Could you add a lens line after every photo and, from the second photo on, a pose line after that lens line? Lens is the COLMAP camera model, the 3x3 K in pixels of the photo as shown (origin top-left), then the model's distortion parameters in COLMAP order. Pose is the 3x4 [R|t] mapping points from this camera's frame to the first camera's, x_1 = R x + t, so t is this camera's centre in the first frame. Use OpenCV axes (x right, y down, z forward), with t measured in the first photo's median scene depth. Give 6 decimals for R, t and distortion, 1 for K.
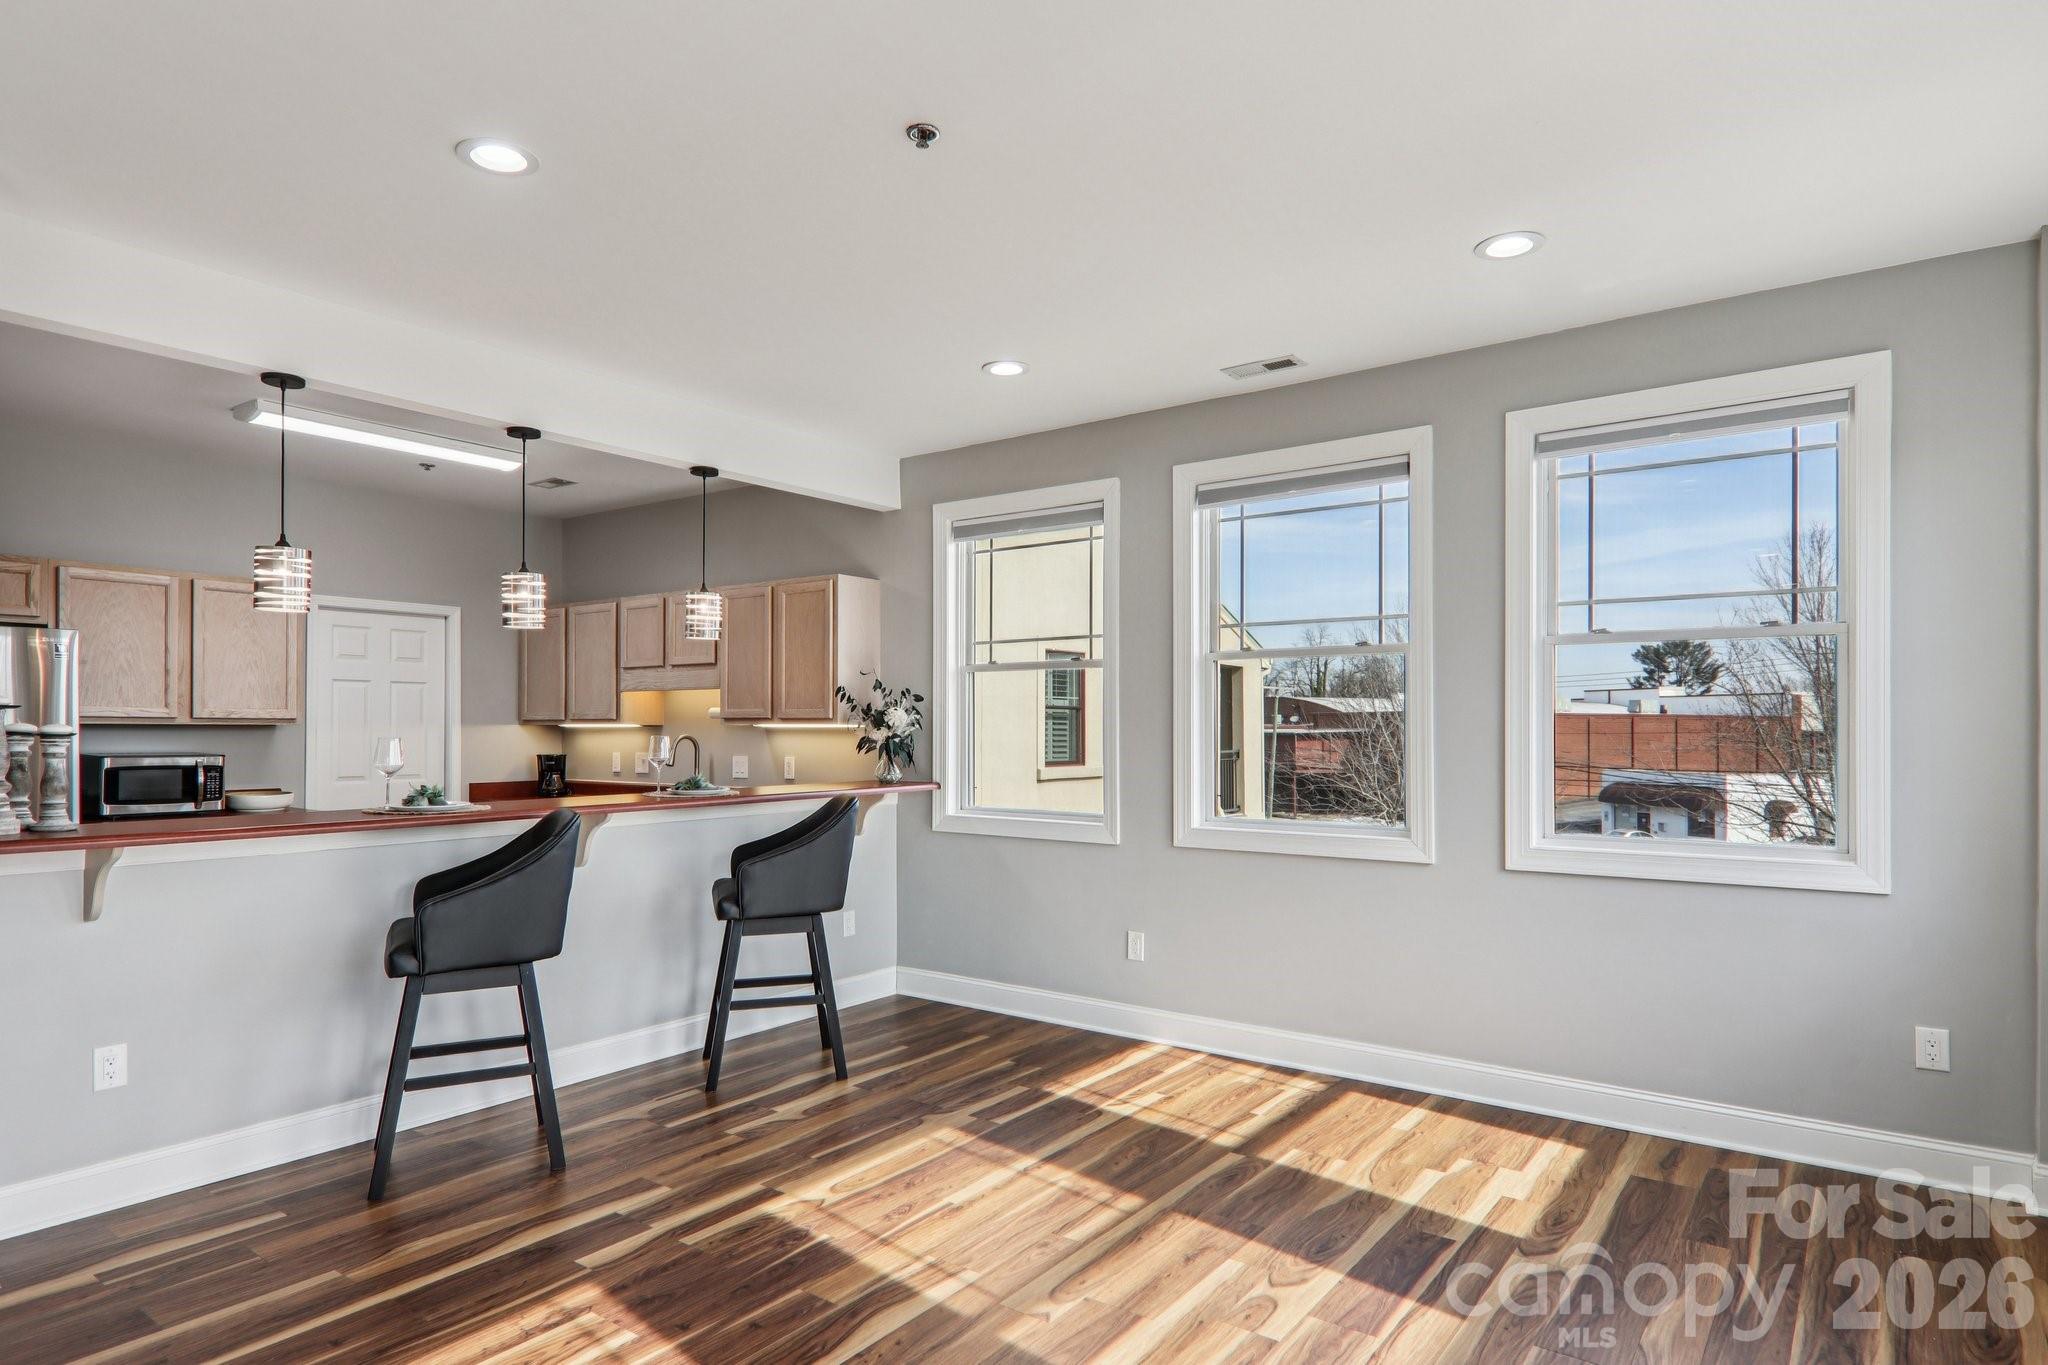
lens RADIAL K [[1142.0, 0, 1020.8], [0, 1142.0, 728.9], [0, 0, 1]] dist [0.023719, -0.017248]
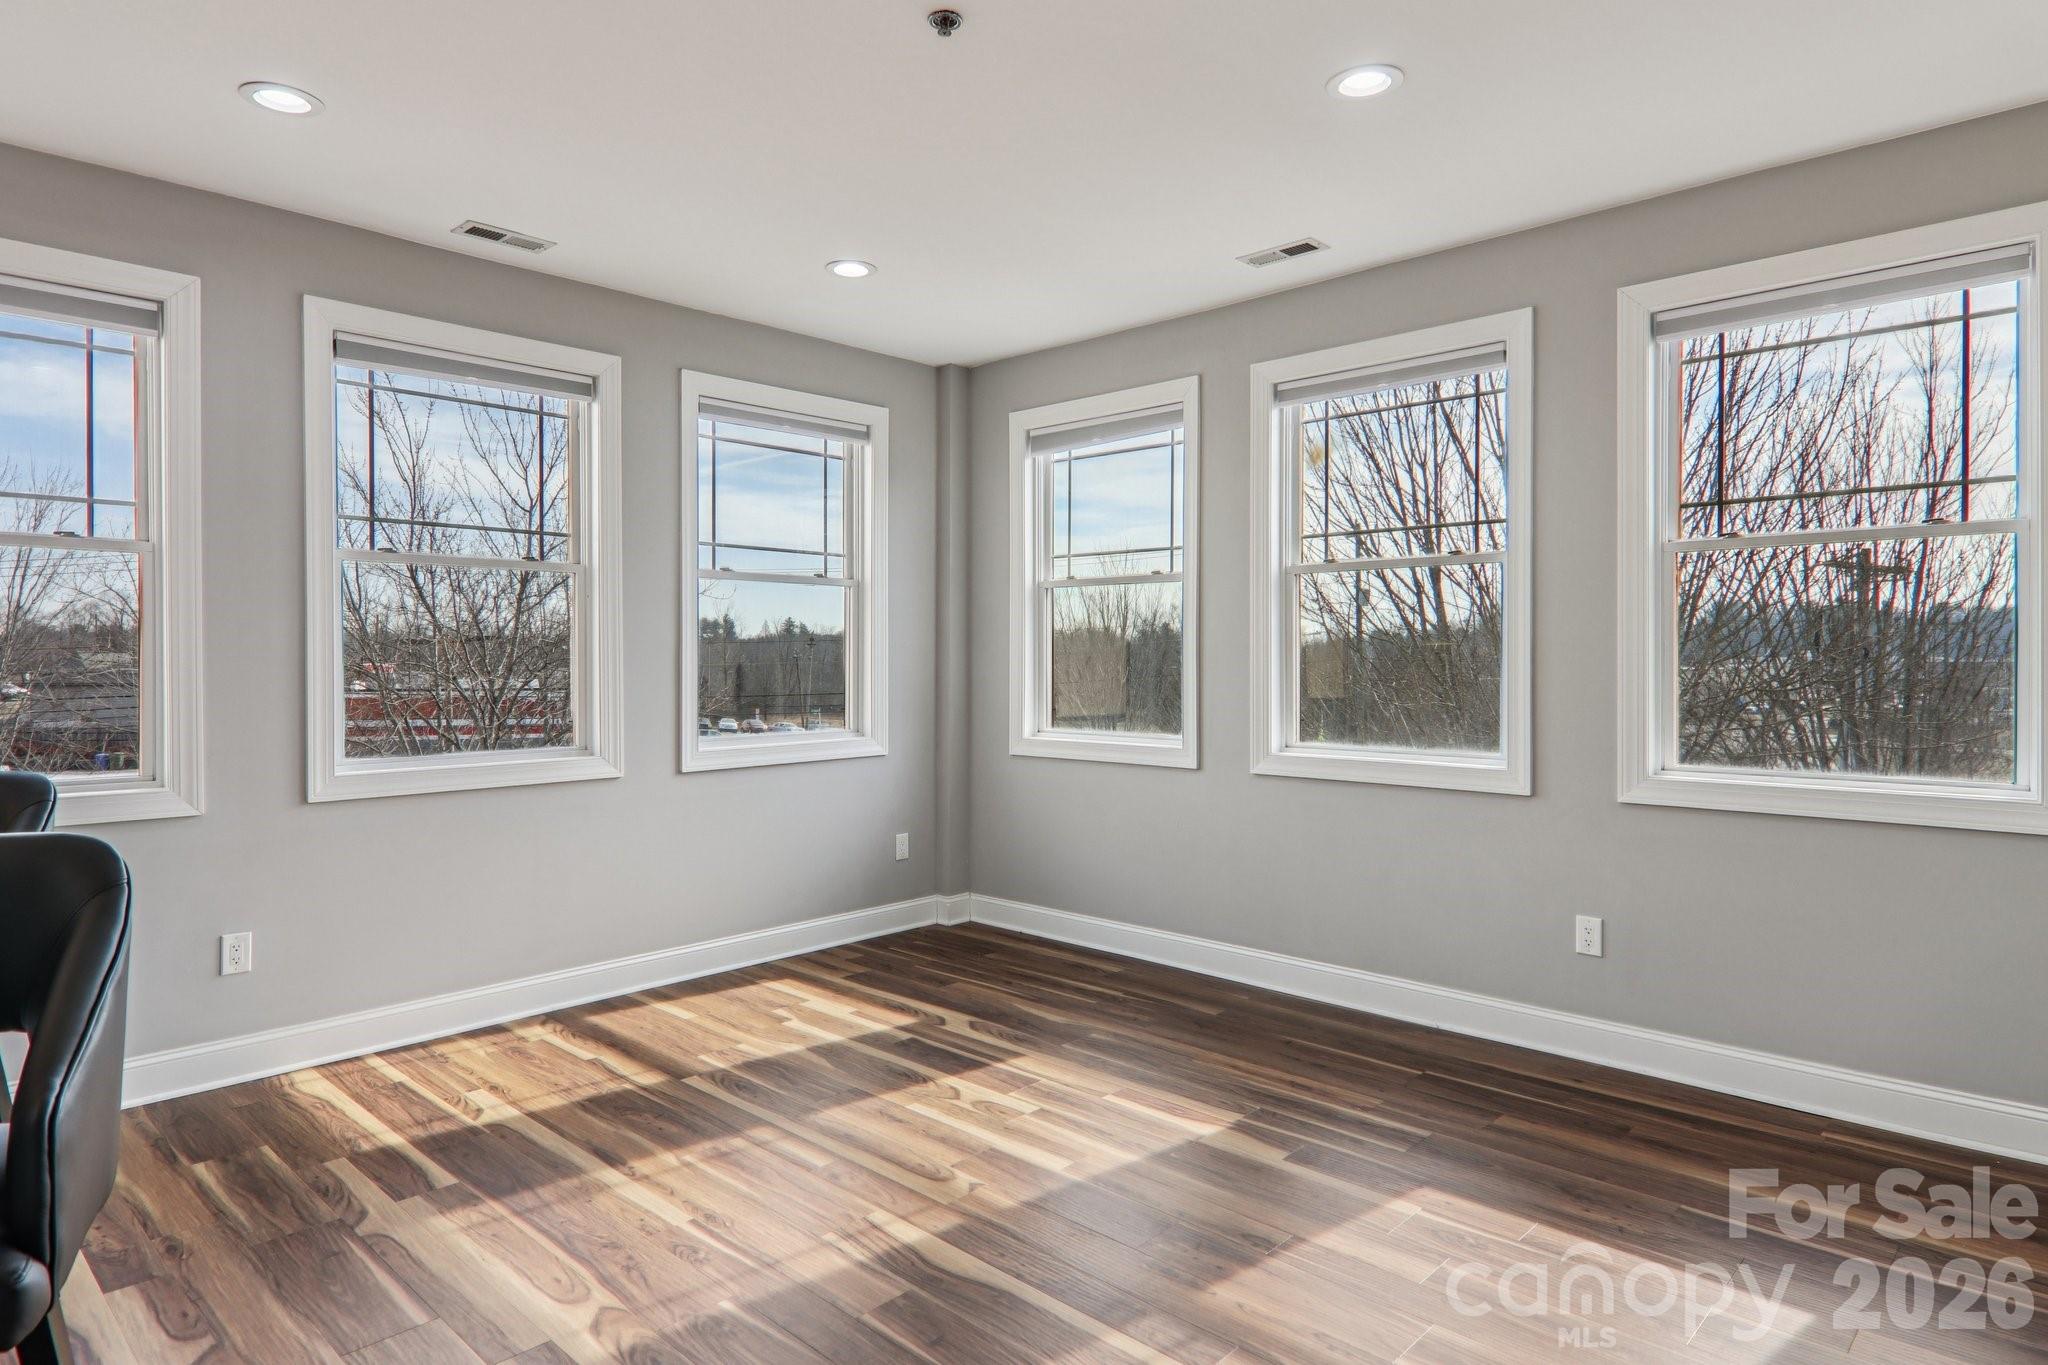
lens RADIAL K [[1171.0, 0, 1030.8], [0, 1171.0, 670.6], [0, 0, 1]] dist [-0.000398, -0.004805]
pose [[0.114033, -0.014084, 0.993377, -0.590978], [-0.002370, 0.999893, 0.014449, 0.003645], [-0.993474, -0.004001, 0.113988, 0.454131]]
